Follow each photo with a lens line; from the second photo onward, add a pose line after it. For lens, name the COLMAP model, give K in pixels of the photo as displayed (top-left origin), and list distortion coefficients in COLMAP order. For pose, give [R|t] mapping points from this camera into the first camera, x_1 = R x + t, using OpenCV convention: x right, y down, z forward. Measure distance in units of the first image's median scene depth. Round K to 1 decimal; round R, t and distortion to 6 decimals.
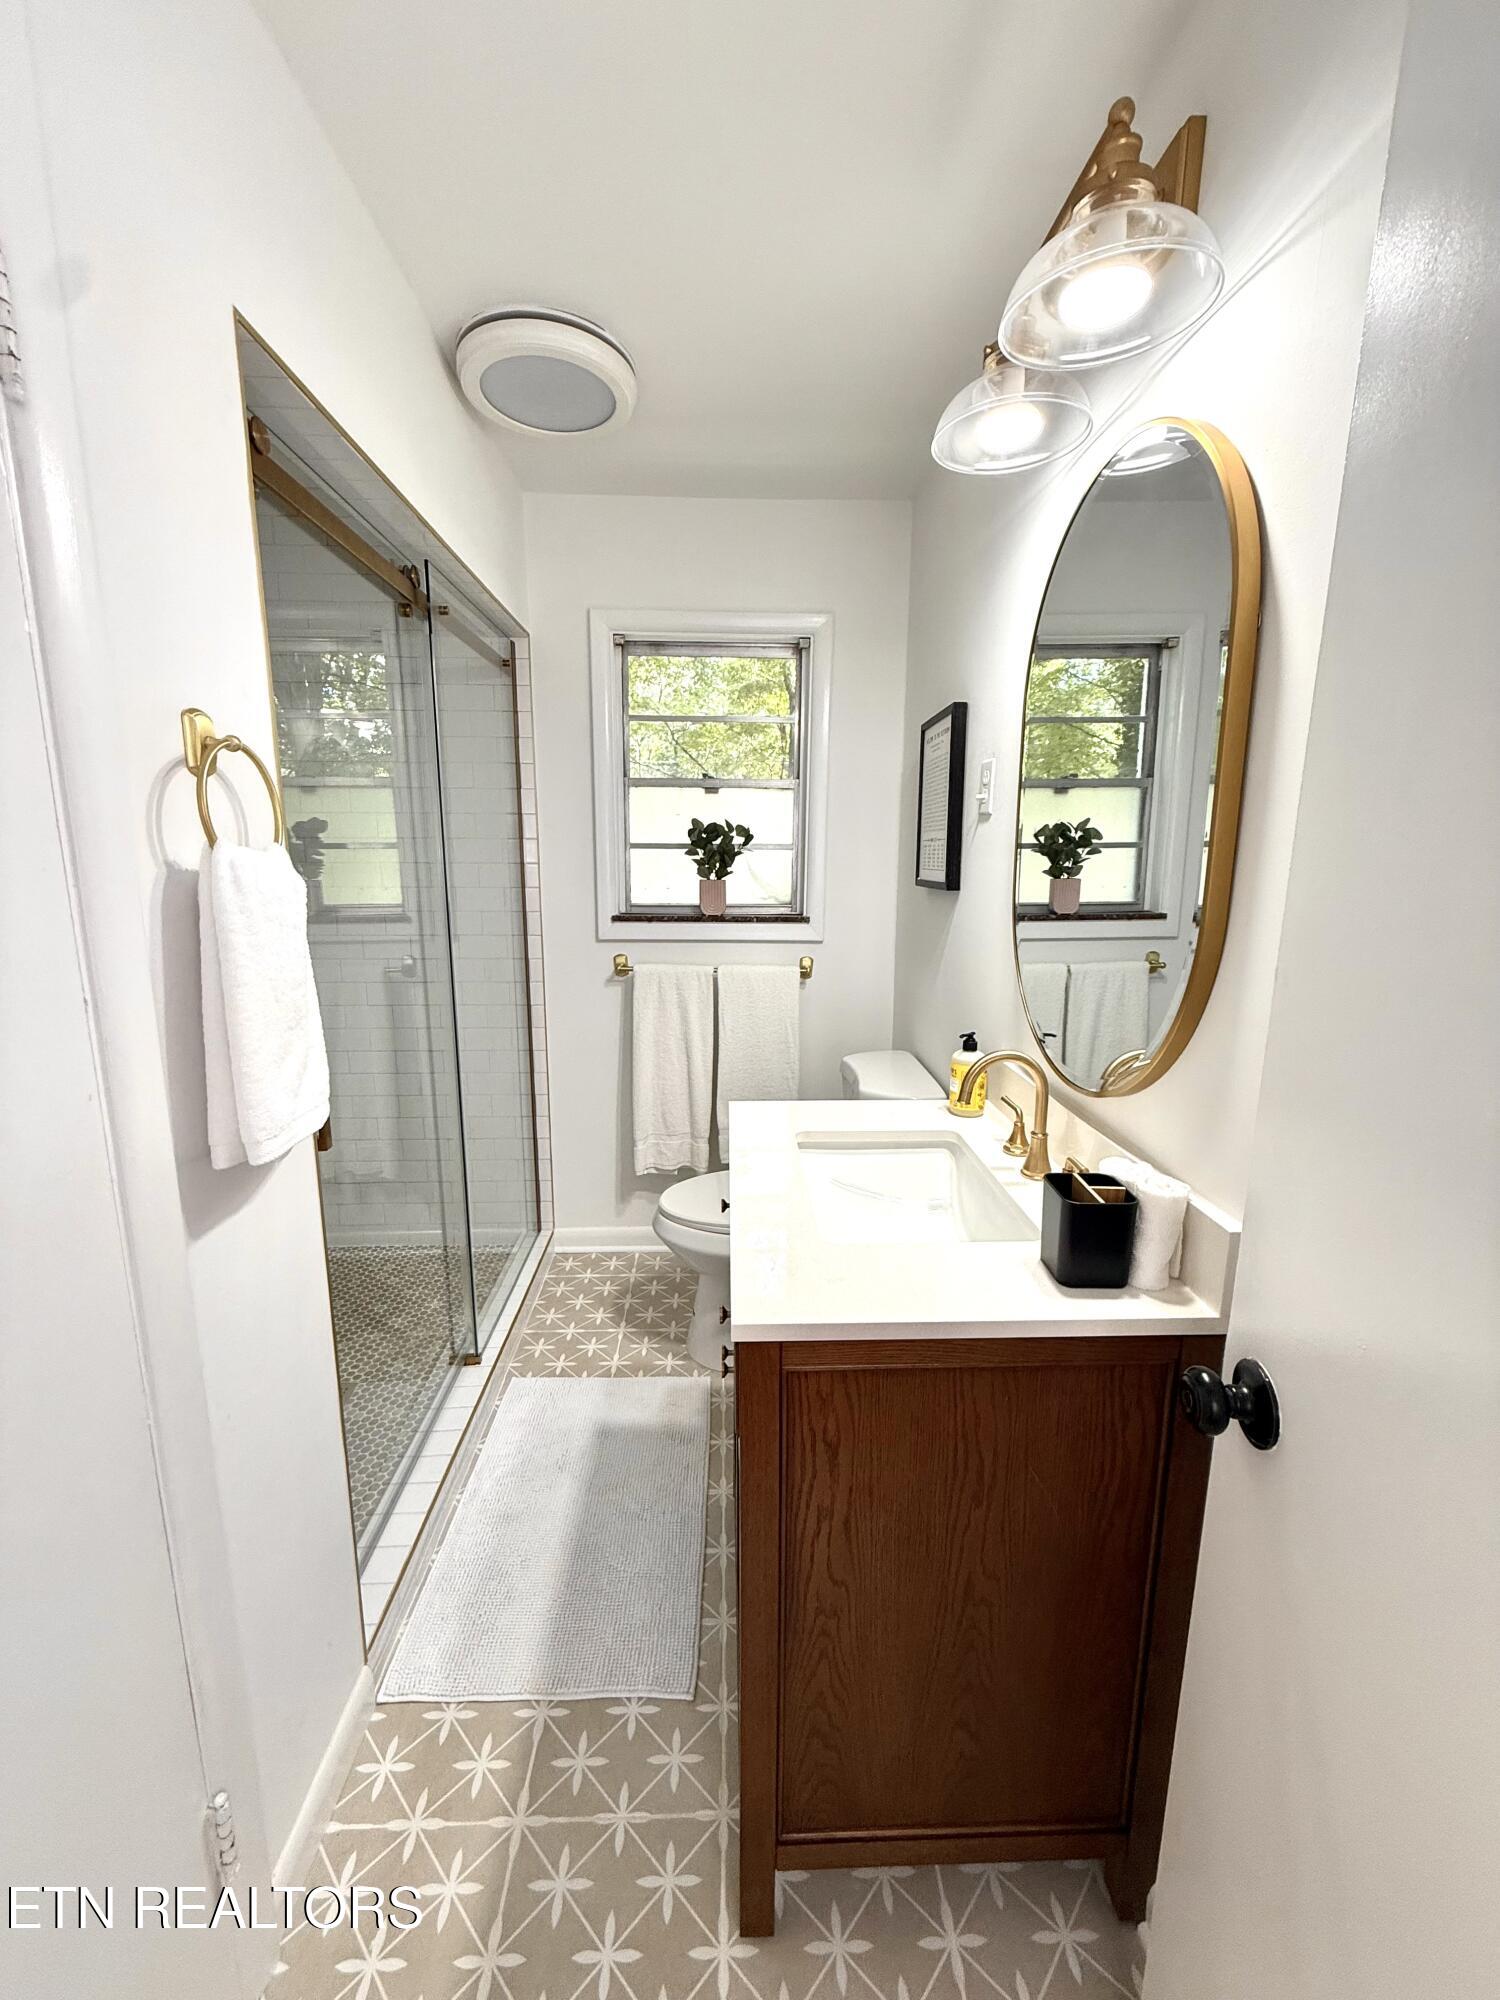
lens RADIAL K [[793.3, 0, 745.7], [0, 793.3, 996.0], [0, 0, 1]] dist [0.000333, -0.001492]
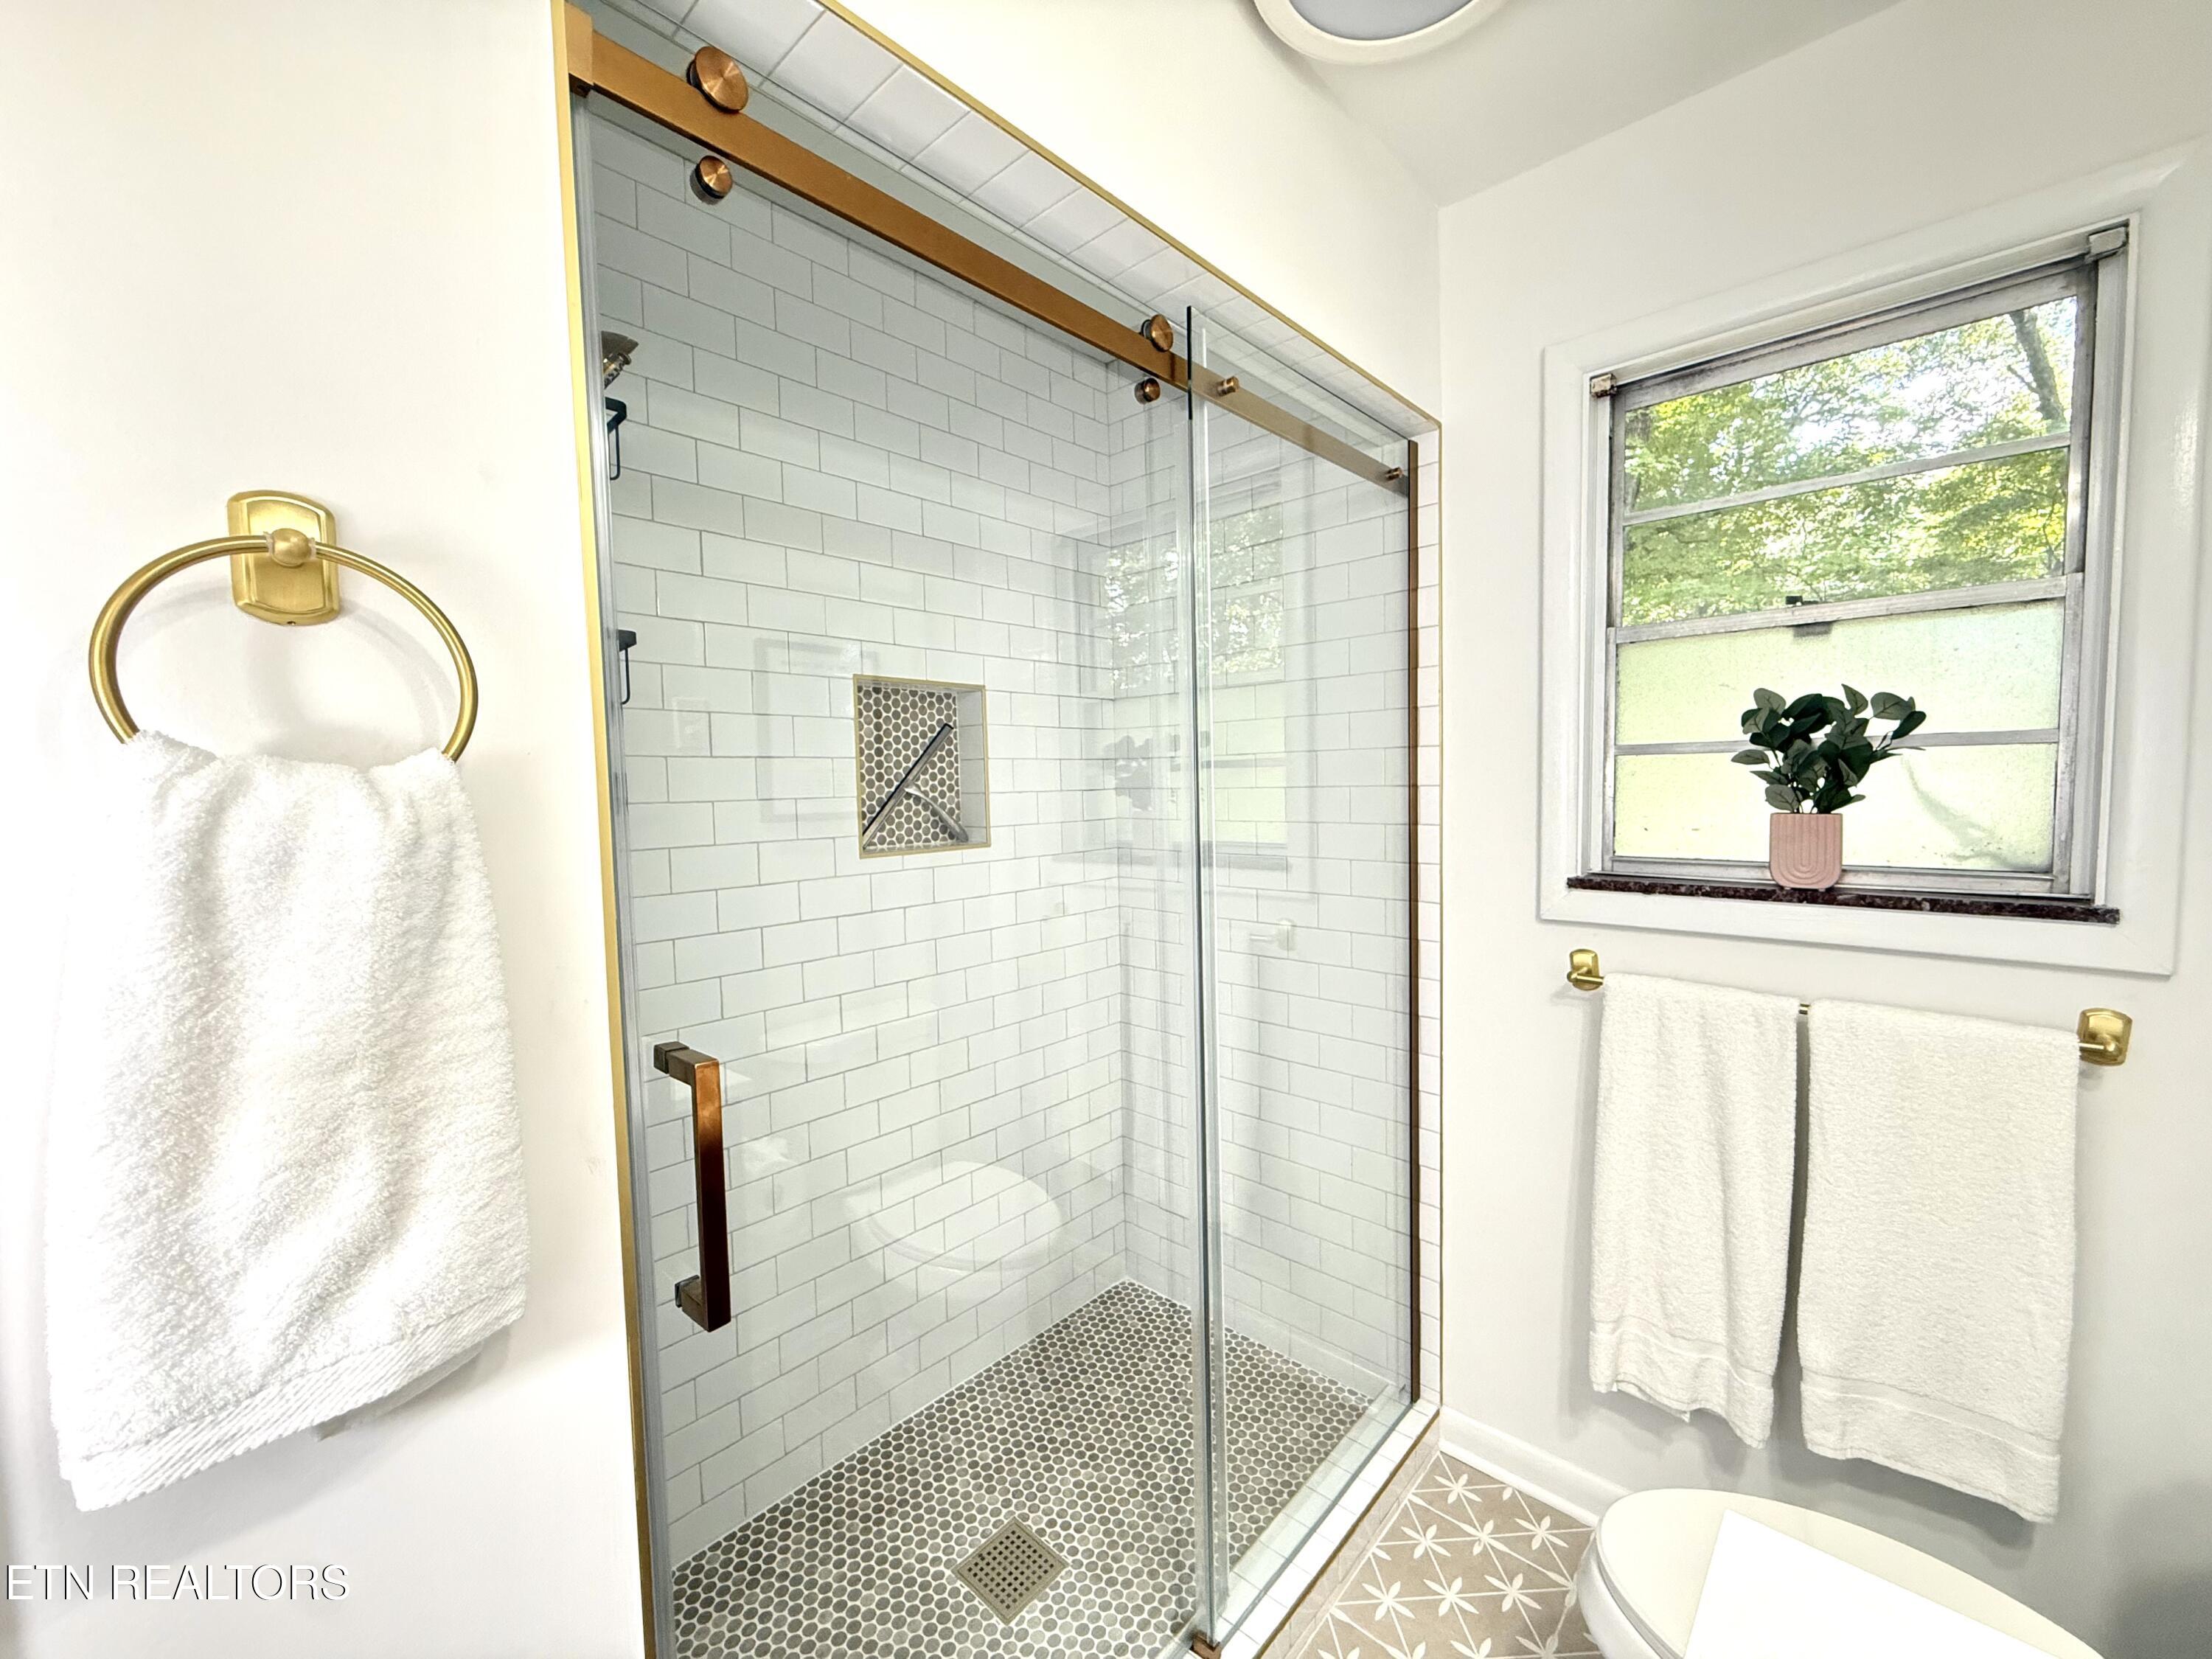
lens RADIAL K [[877.4, 0, 1097.5], [0, 877.4, 827.7], [0, 0, 1]] dist [0.000333, -0.001492]
pose [[0.707828, 0.017508, -0.706168, 0.028247], [-0.103837, 0.991412, -0.079501, -0.052874], [0.698711, 0.129600, 0.703567, 0.340054]]
